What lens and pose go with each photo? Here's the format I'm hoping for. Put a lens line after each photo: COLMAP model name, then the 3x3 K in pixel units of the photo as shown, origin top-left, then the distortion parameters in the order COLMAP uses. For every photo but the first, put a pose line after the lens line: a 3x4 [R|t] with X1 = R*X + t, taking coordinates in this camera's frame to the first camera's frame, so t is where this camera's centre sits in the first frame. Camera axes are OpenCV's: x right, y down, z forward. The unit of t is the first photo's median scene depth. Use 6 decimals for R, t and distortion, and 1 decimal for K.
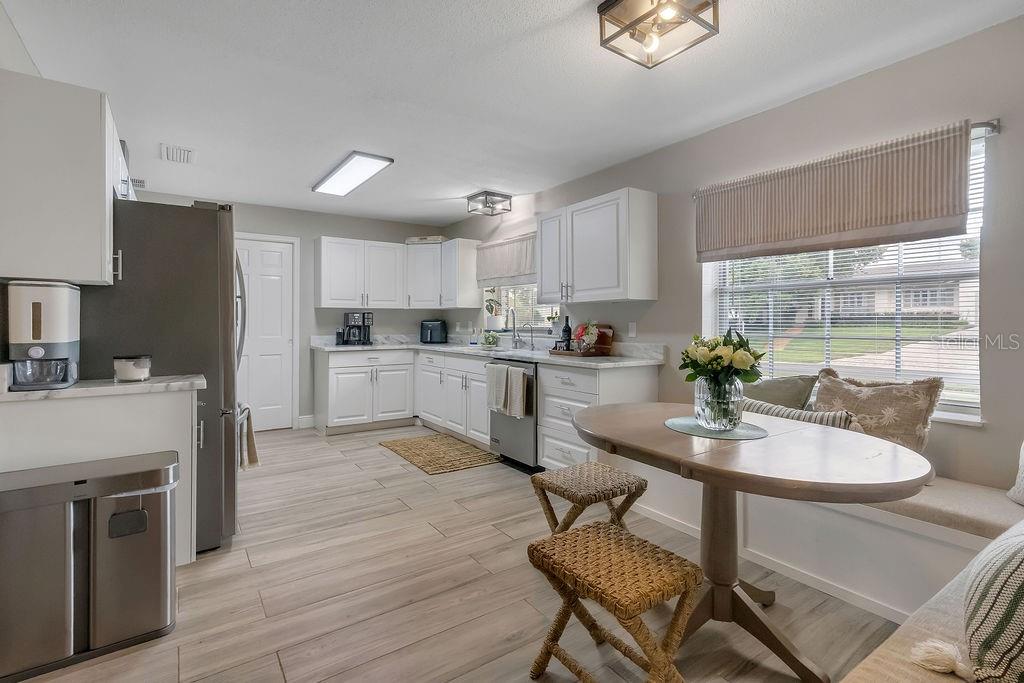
lens RADIAL K [[474.6, 0, 506.3], [0, 474.6, 321.8], [0, 0, 1]] dist [-0.017864, -0.000247]
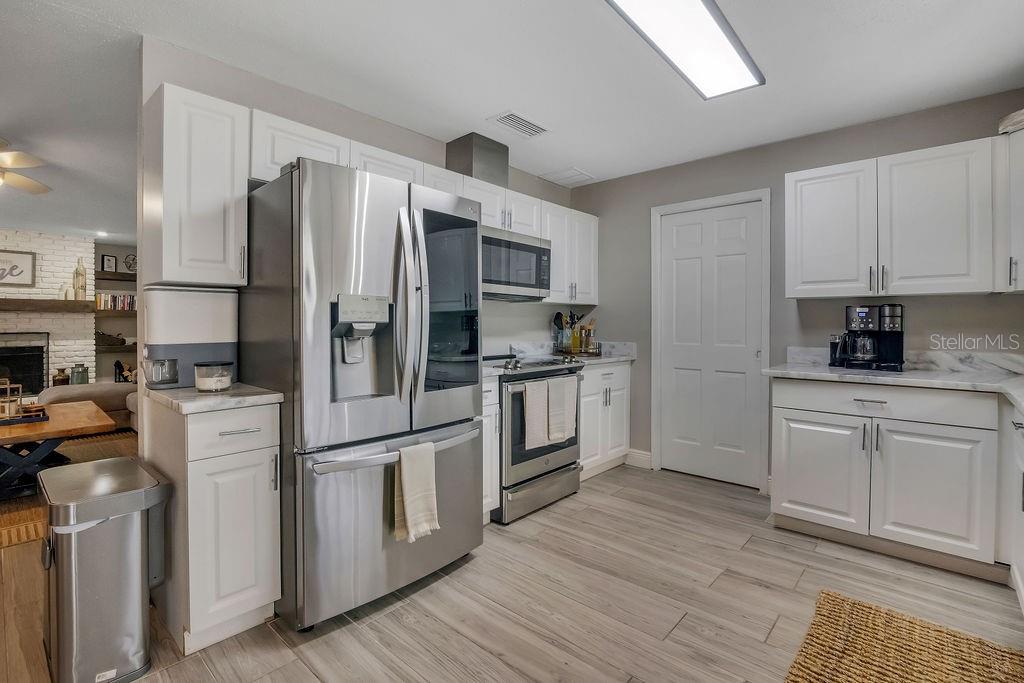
lens RADIAL K [[474.6, 0, 515.5], [0, 474.6, 323.5], [0, 0, 1]] dist [-0.017864, -0.000247]
pose [[0.238461, -0.003504, -0.971146, 0.128963], [0.002465, 0.999992, -0.003003, 0.001671], [0.971149, -0.001678, 0.238467, 0.818143]]
